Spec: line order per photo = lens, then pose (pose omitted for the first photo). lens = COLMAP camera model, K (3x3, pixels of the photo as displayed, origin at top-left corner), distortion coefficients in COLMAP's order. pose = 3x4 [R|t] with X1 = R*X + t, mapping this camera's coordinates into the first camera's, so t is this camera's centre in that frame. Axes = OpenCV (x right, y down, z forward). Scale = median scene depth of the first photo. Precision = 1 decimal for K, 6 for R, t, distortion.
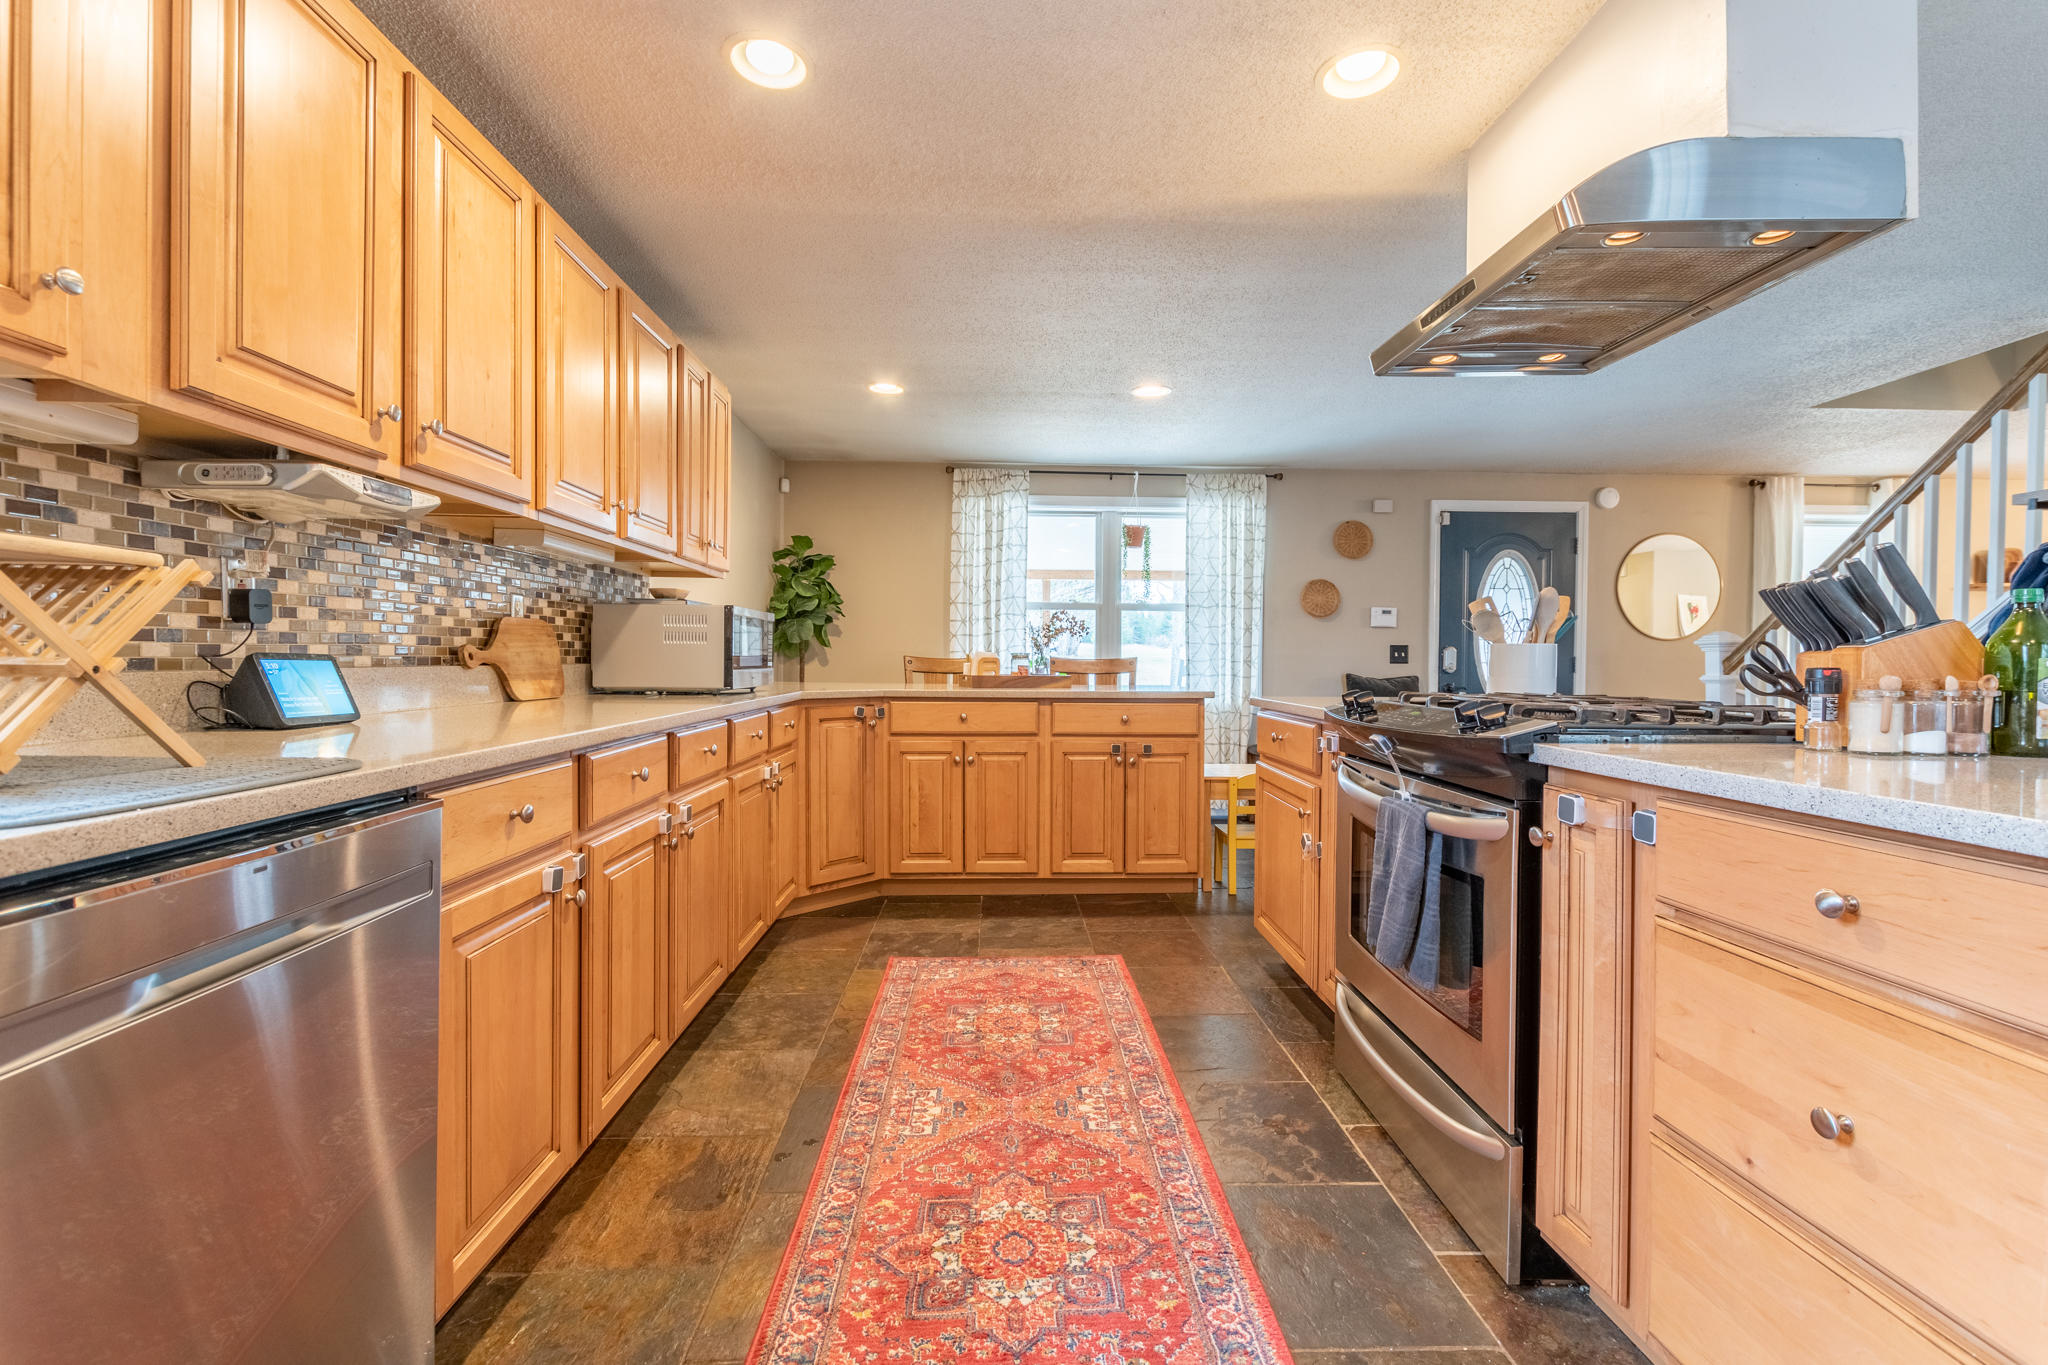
lens RADIAL K [[897.9, 0, 1036.5], [0, 897.9, 650.5], [0, 0, 1]] dist [-0.000194, -0.000285]
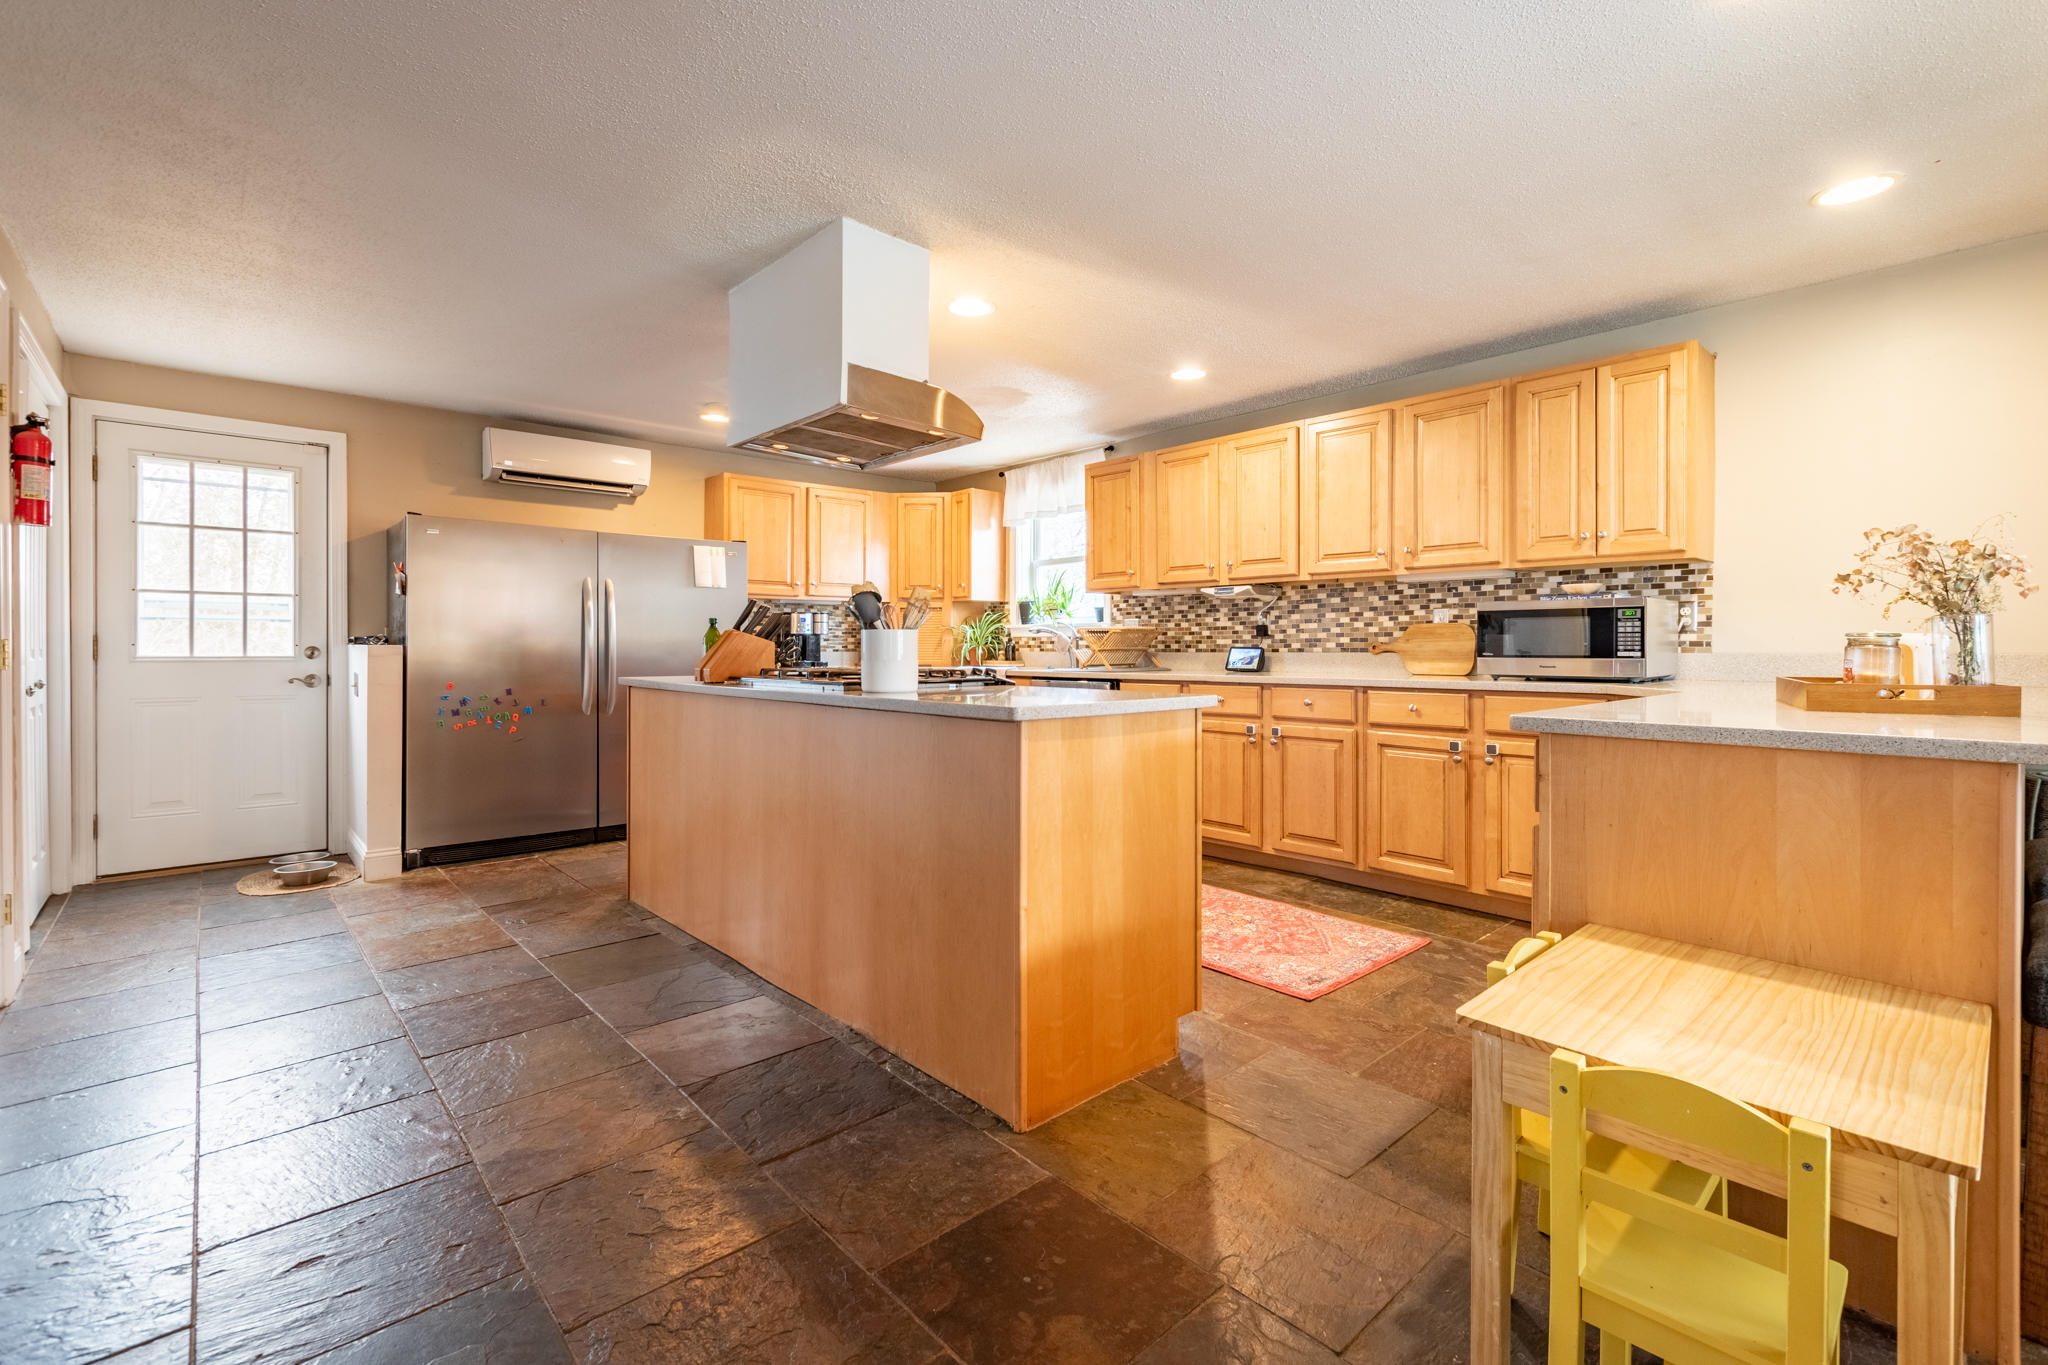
lens RADIAL K [[897.9, 0, 1036.5], [0, 897.9, 650.5], [0, 0, 1]] dist [-0.000194, -0.000285]
pose [[-0.768946, -0.000980, -0.639313, 1.150099], [0.003249, 0.999980, -0.005442, 0.021227], [0.639305, -0.006262, -0.768928, 2.061749]]
